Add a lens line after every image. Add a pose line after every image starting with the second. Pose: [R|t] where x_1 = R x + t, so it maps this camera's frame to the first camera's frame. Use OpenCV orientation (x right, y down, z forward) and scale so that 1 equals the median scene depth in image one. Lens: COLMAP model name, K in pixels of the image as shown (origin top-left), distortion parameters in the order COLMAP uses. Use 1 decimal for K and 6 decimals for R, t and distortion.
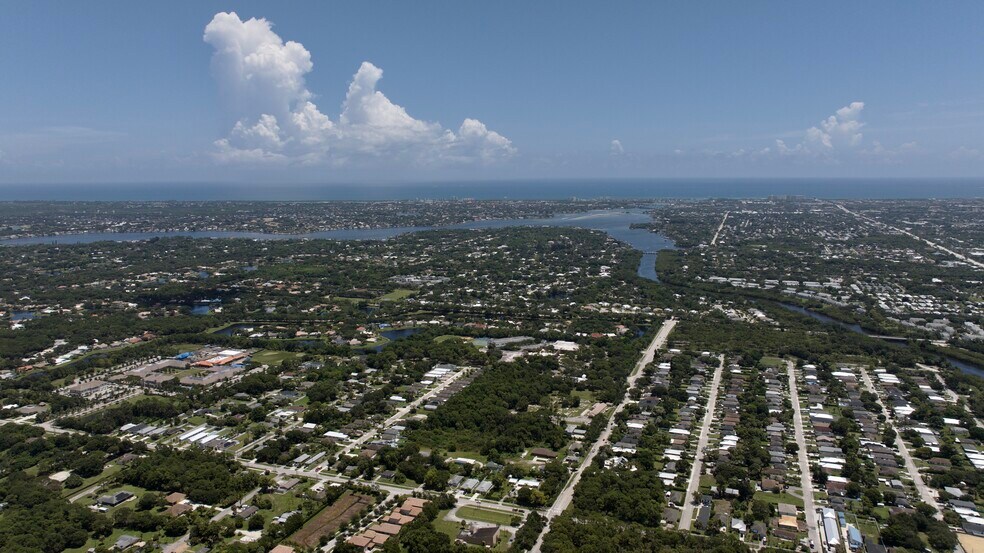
lens RADIAL K [[690.1, 0, 494.8], [0, 690.1, 272.0], [0, 0, 1]] dist [-0.029363, 0.023013]
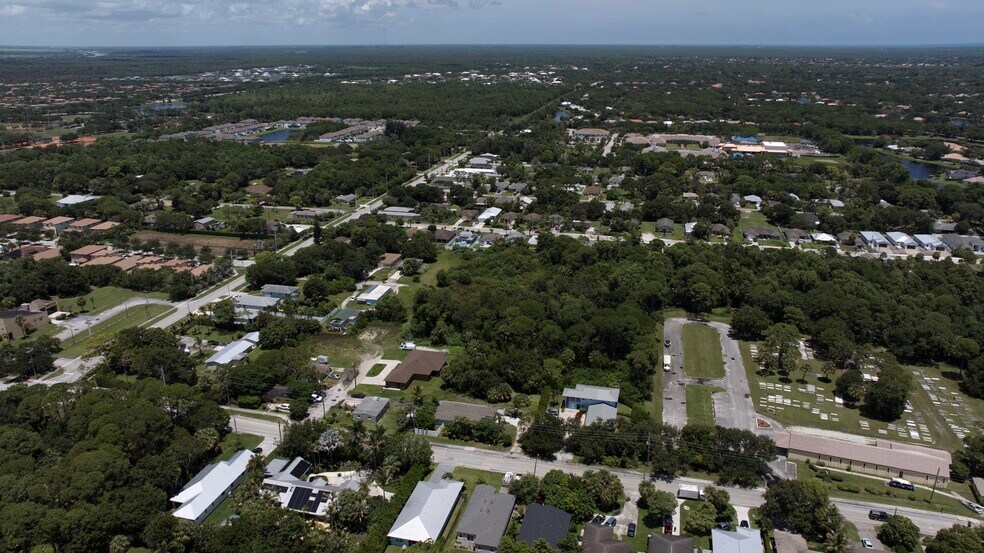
lens RADIAL K [[690.1, 0, 494.8], [0, 690.1, 272.0], [0, 0, 1]] dist [-0.029363, 0.023013]
pose [[0.115000, 0.323158, -0.939332, 0.387019], [-0.139273, 0.941511, 0.306856, 0.101834], [0.983554, 0.095535, 0.153281, 0.969037]]
